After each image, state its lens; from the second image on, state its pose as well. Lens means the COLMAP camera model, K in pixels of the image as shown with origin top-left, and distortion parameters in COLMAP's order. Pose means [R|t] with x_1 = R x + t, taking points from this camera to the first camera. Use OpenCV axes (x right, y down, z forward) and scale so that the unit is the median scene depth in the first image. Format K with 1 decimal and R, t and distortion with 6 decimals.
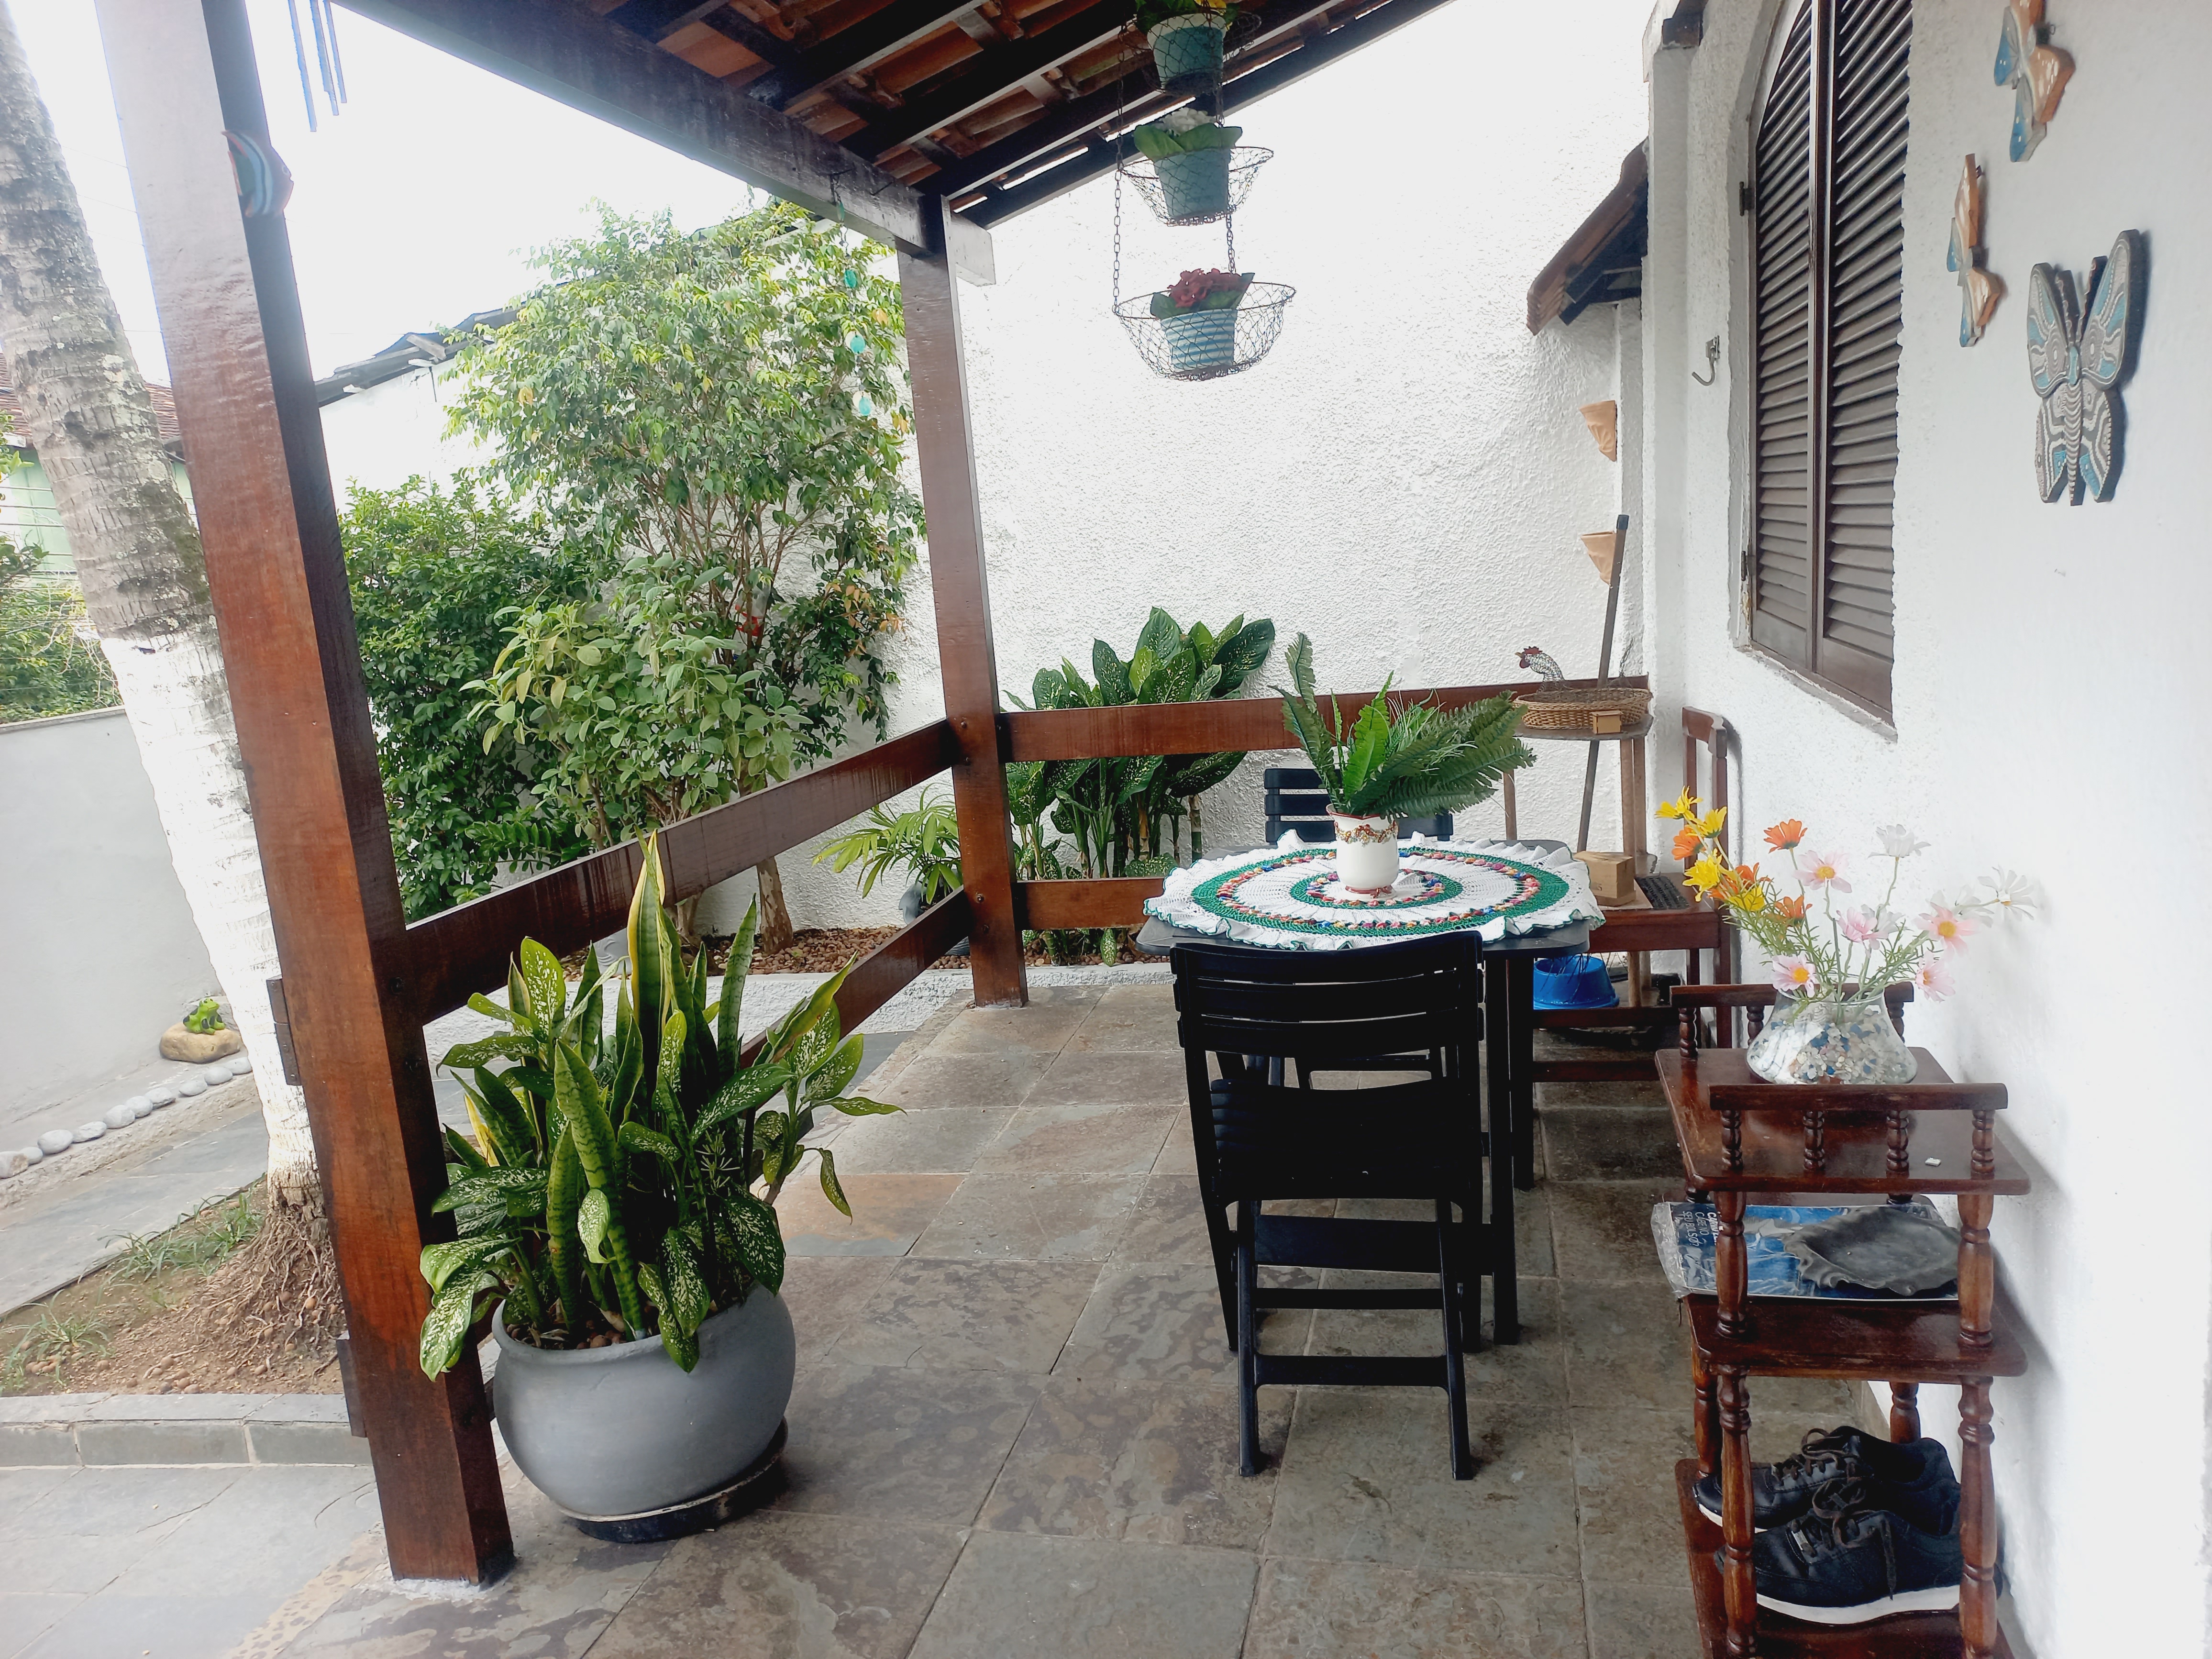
lens RADIAL K [[1592.9, 0, 1097.8], [0, 1592.9, 846.8], [0, 0, 1]] dist [0.043735, -0.041039]
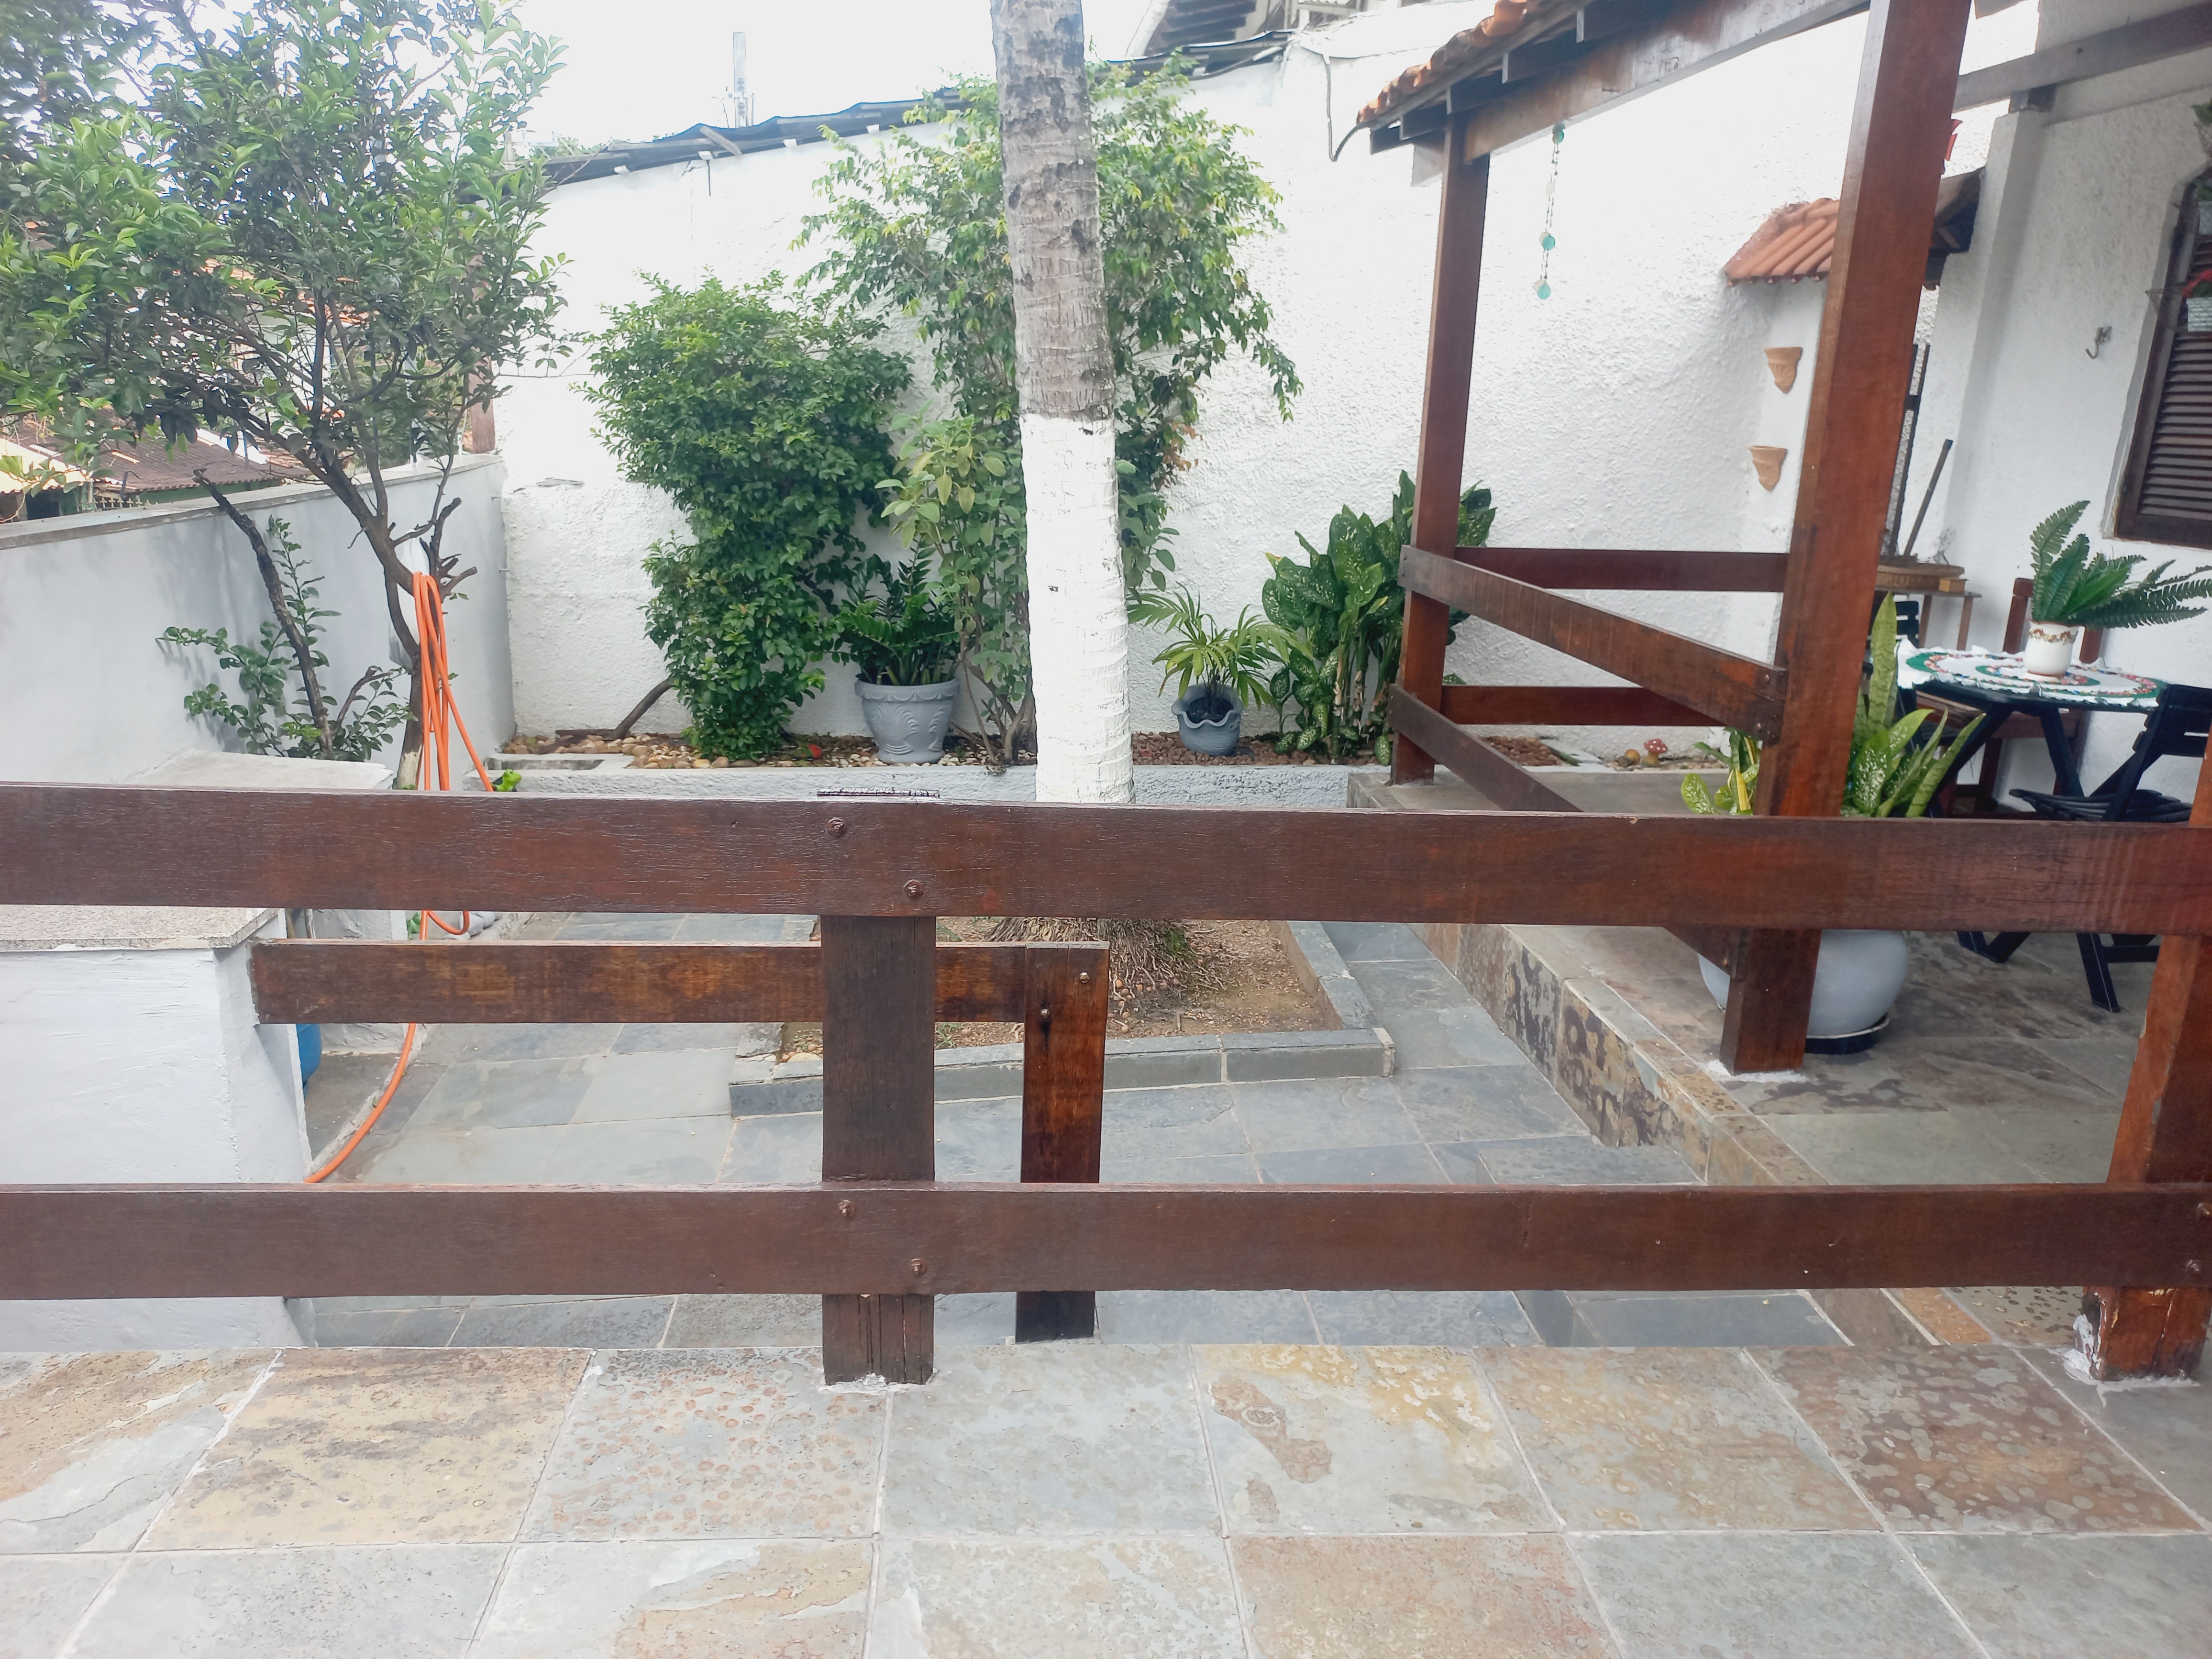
lens RADIAL K [[1592.9, 0, 1110.9], [0, 1592.9, 844.9], [0, 0, 1]] dist [0.043735, -0.041039]
pose [[0.946818, 0.024003, 0.320874, -0.963533], [-0.048050, 0.996580, 0.067234, 0.105123], [-0.318163, -0.079076, 0.944732, -0.153331]]
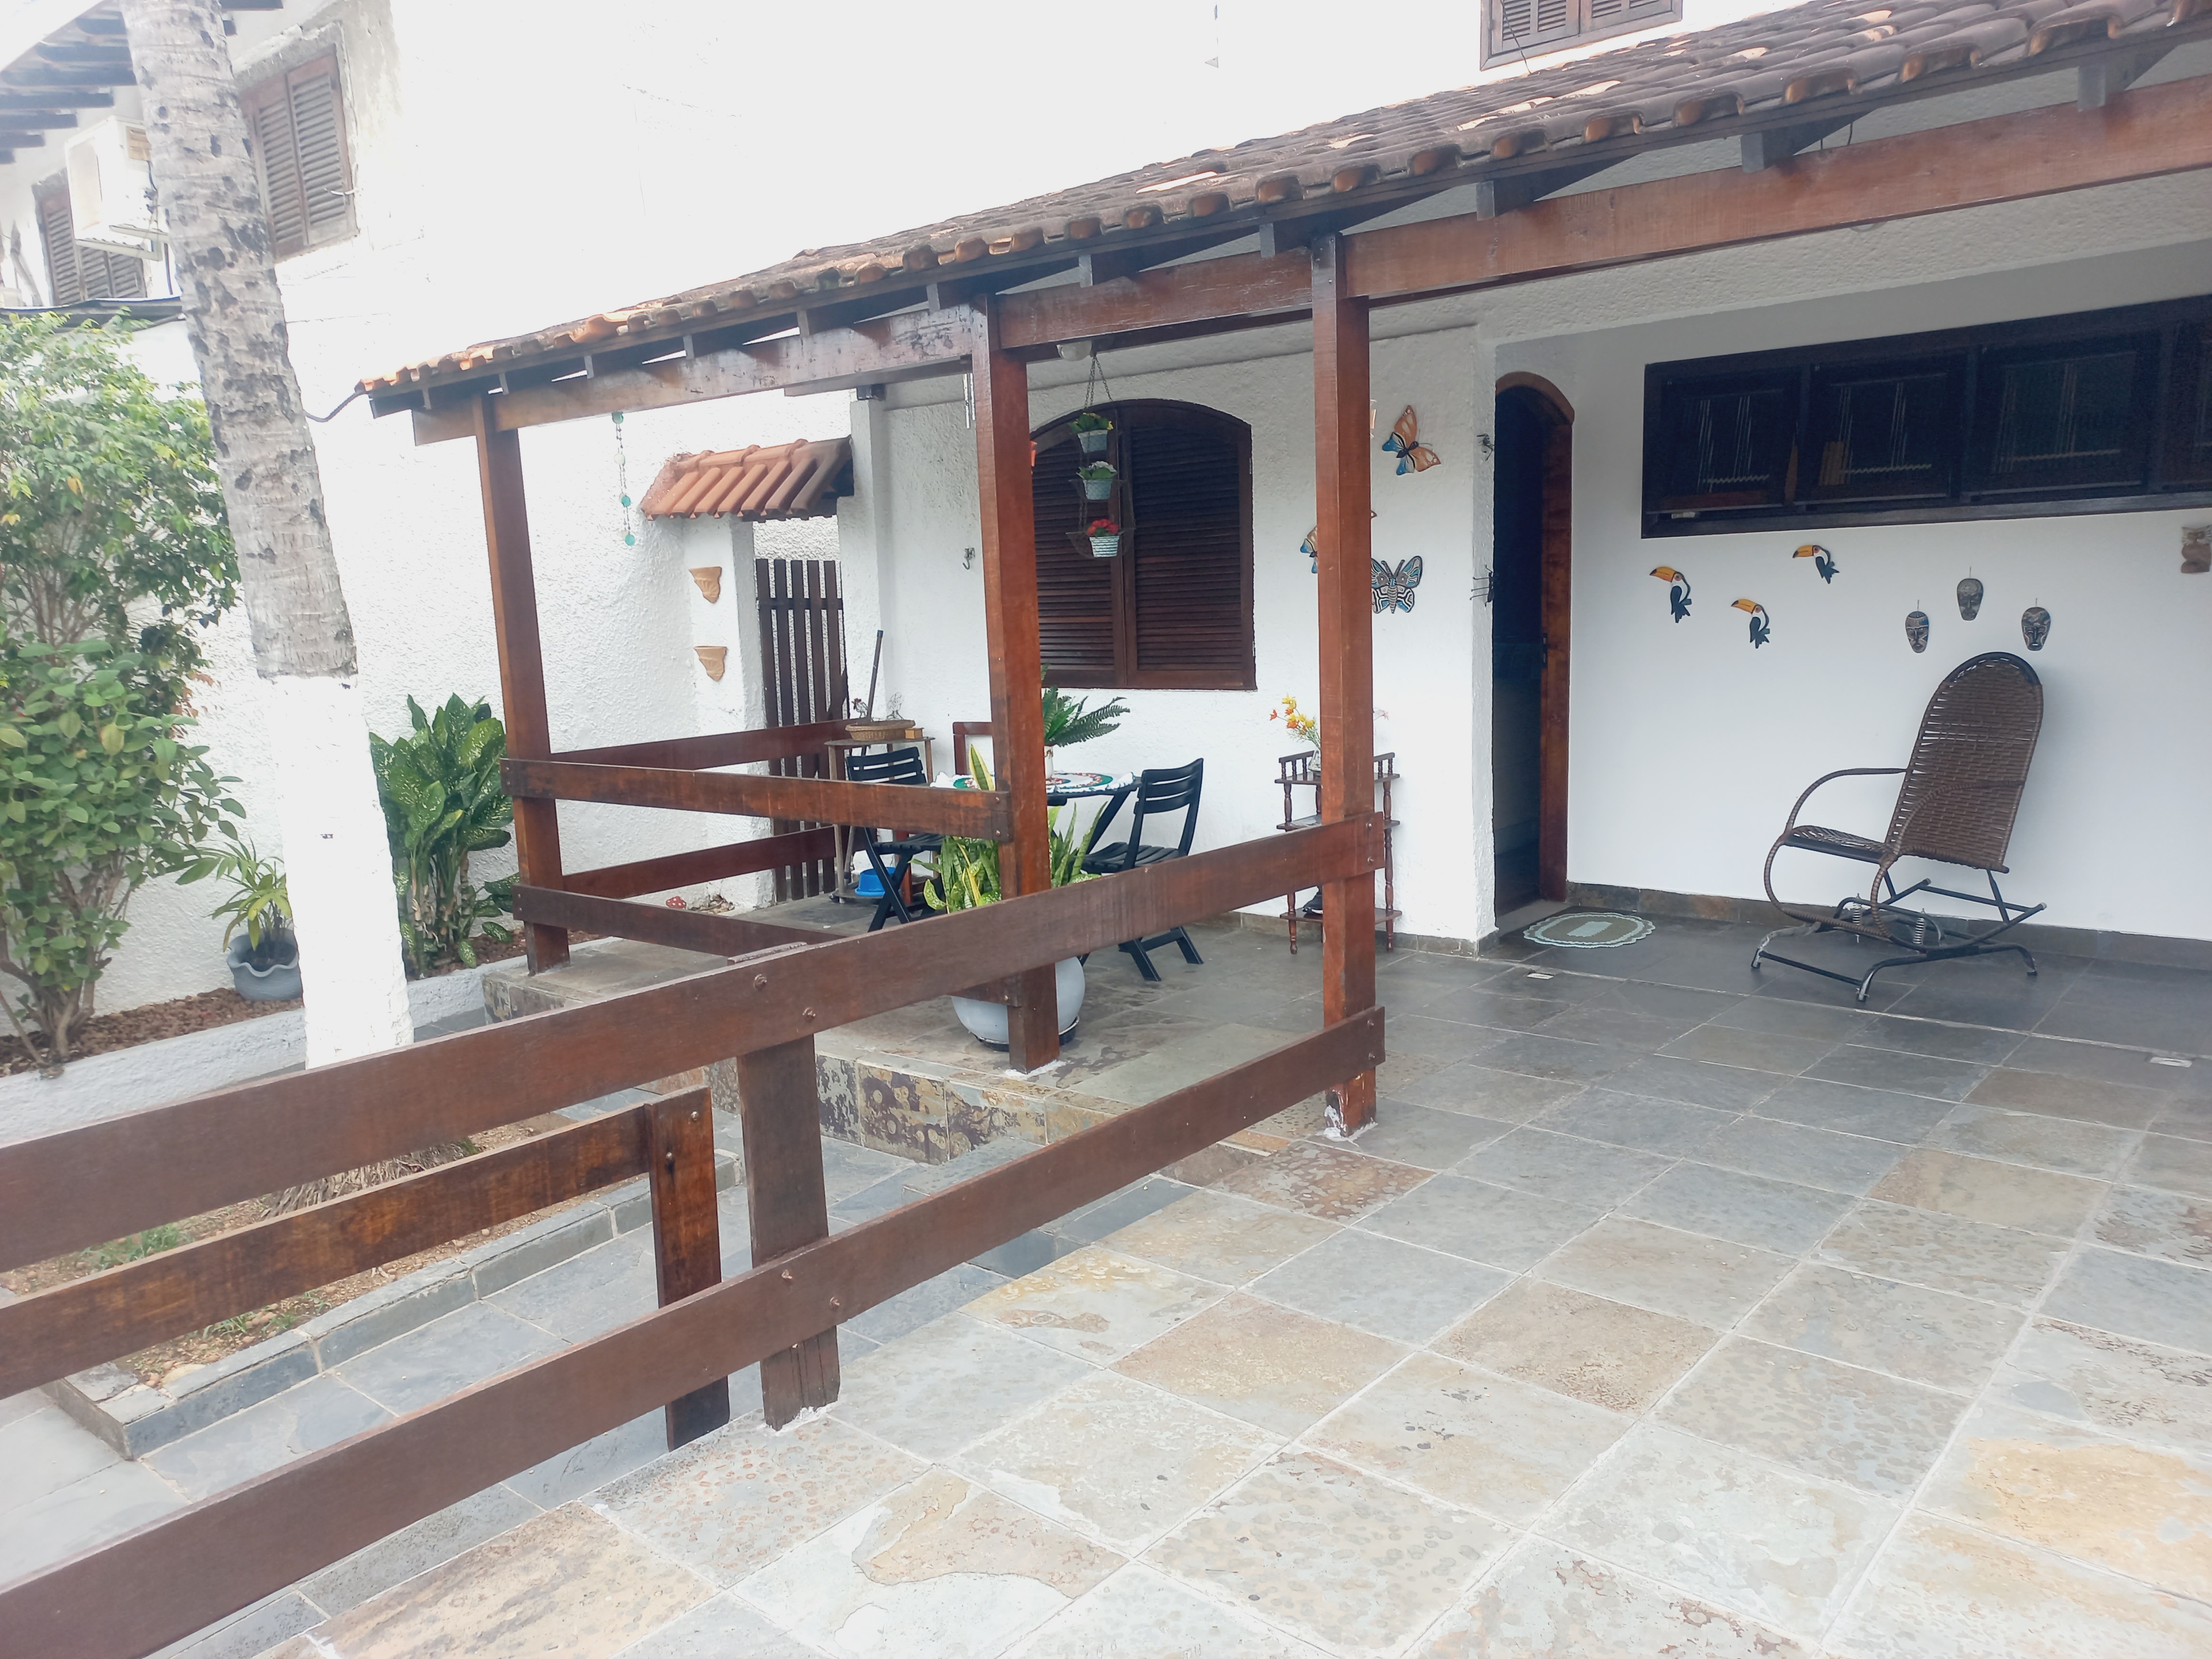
lens RADIAL K [[1592.9, 0, 1101.7], [0, 1592.9, 851.1], [0, 0, 1]] dist [0.043735, -0.041039]
pose [[0.455847, -0.085867, 0.885907, -1.478696], [0.173510, 0.984813, 0.006174, 0.103393], [-0.872982, 0.150900, 0.463822, -0.092952]]
